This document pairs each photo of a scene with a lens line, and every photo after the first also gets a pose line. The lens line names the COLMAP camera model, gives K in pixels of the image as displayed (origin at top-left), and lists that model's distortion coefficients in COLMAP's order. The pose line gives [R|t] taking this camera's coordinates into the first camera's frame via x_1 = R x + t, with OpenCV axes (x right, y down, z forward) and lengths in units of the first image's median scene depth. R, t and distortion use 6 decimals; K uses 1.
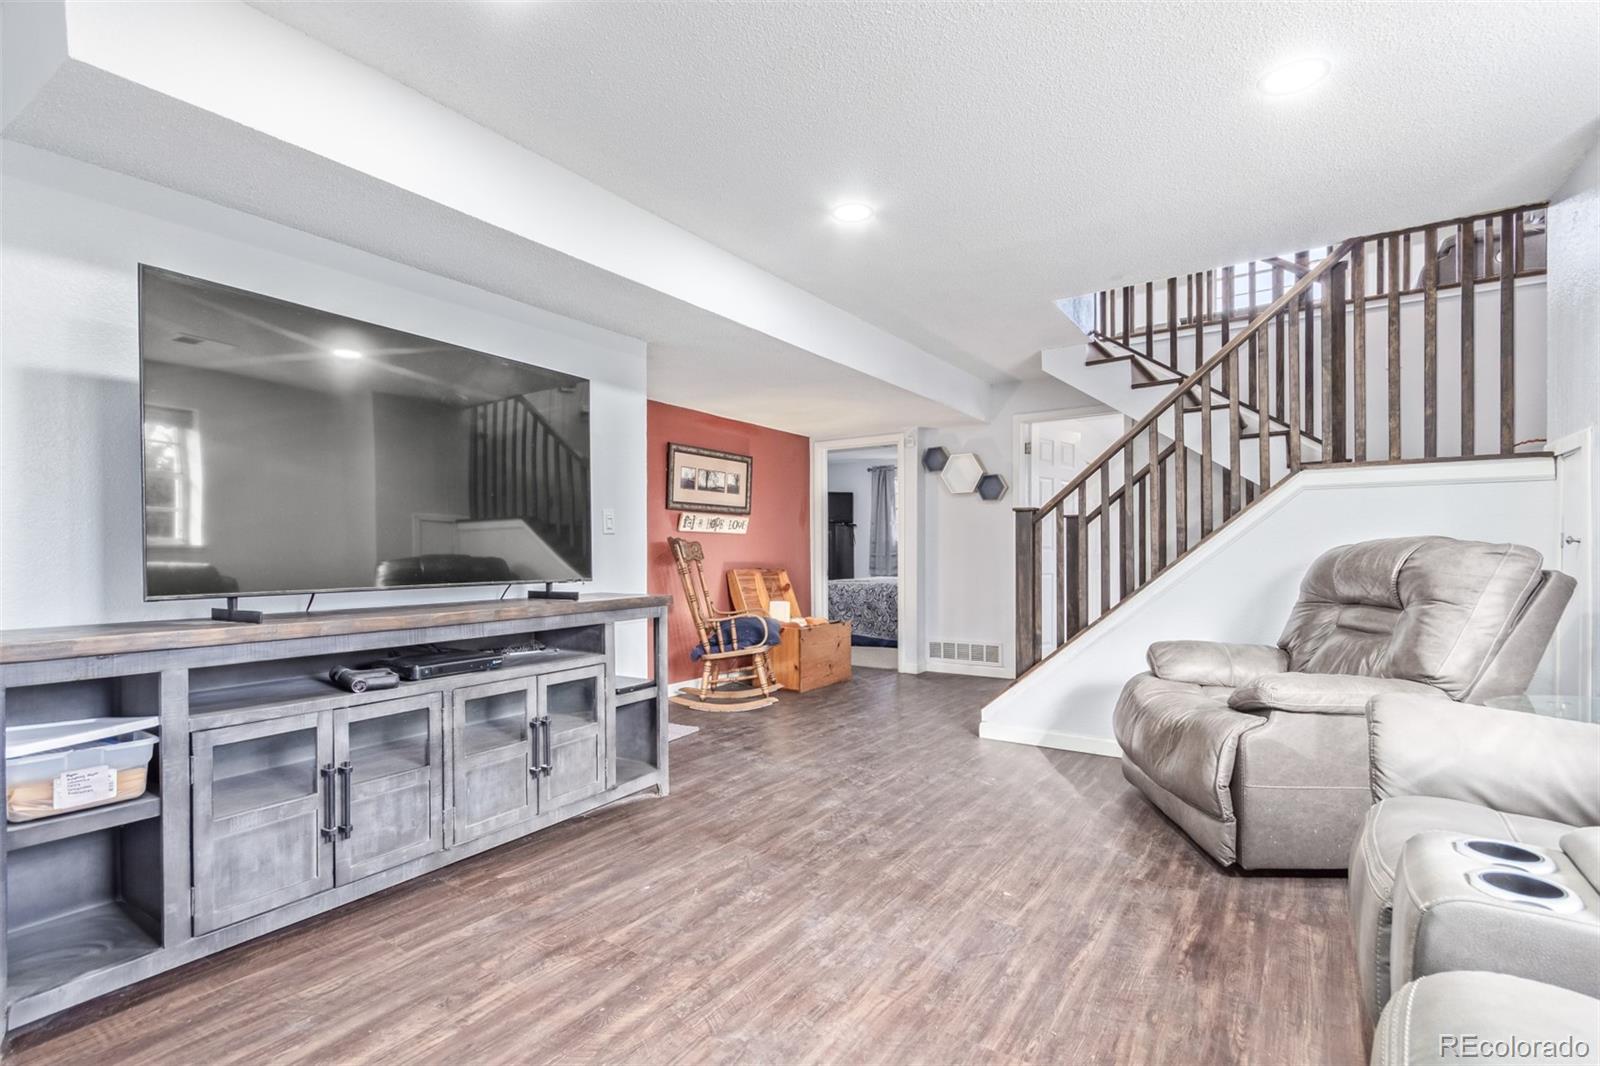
lens RADIAL K [[758.4, 0, 800.2], [0, 758.4, 546.3], [0, 0, 1]] dist [0.004633, 0.002168]
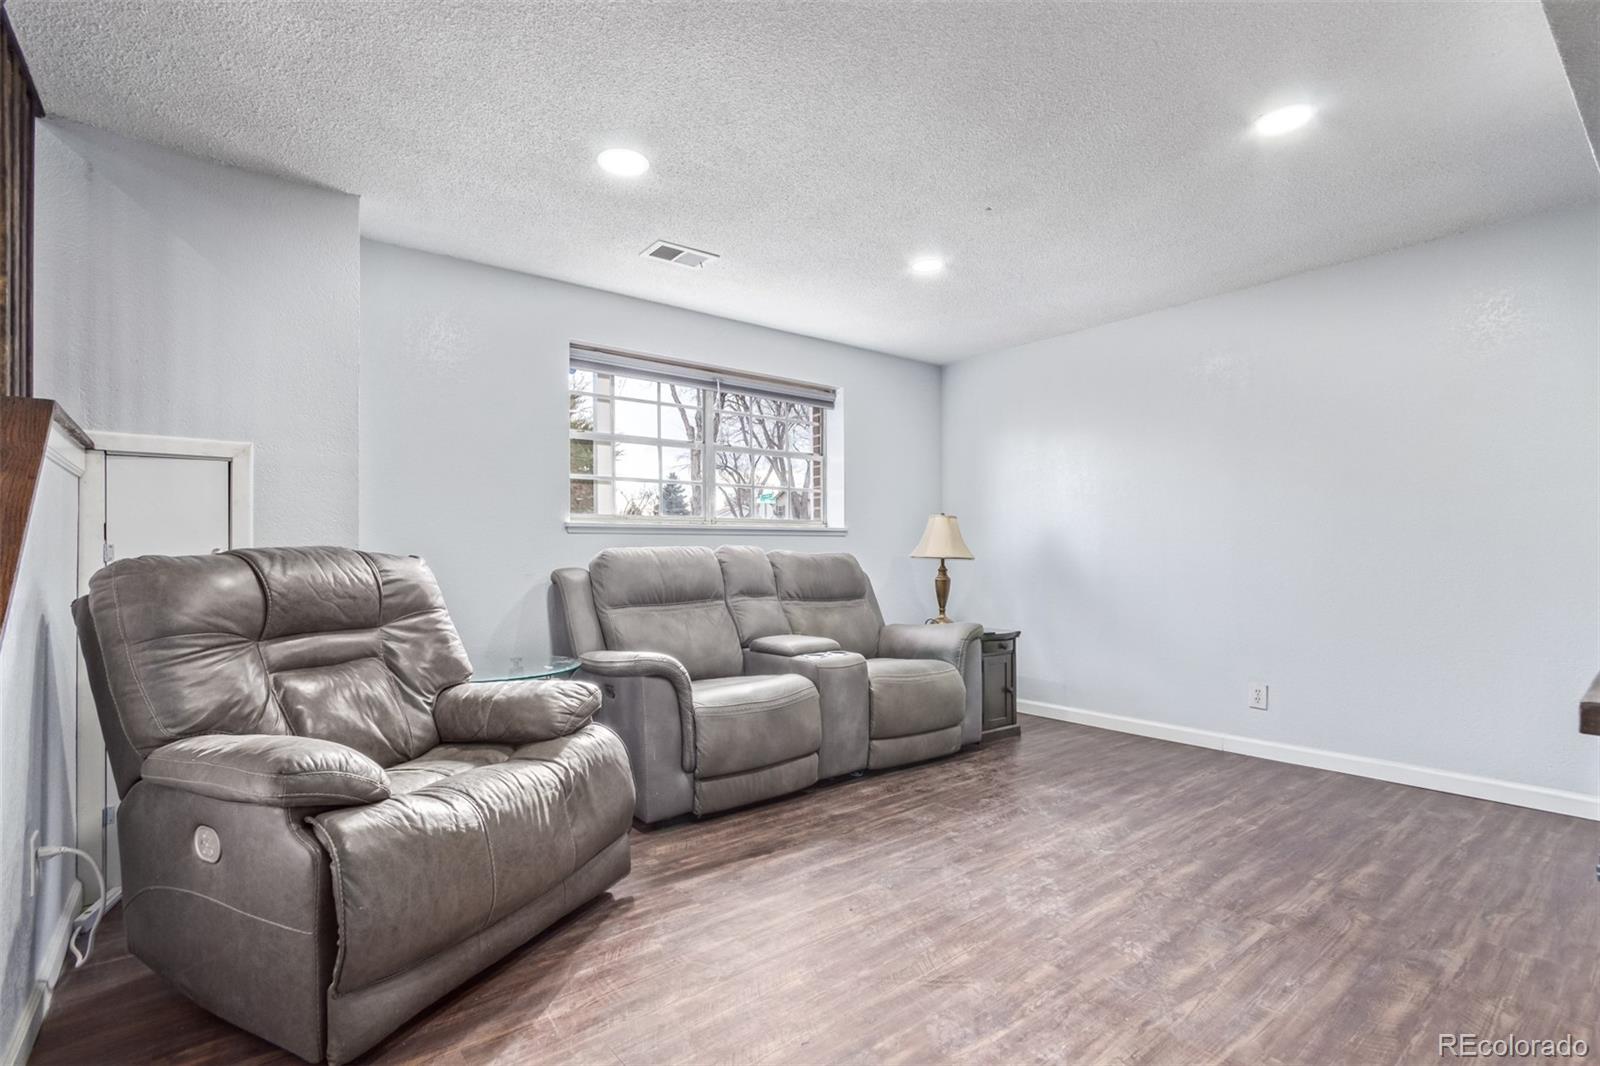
lens RADIAL K [[758.4, 0, 799.8], [0, 758.4, 540.9], [0, 0, 1]] dist [0.004633, 0.002168]
pose [[-0.956628, 0.017780, 0.290769, 0.048328], [0.010735, 0.999609, -0.025807, 0.012049], [-0.291114, -0.021567, -0.956445, 2.152794]]
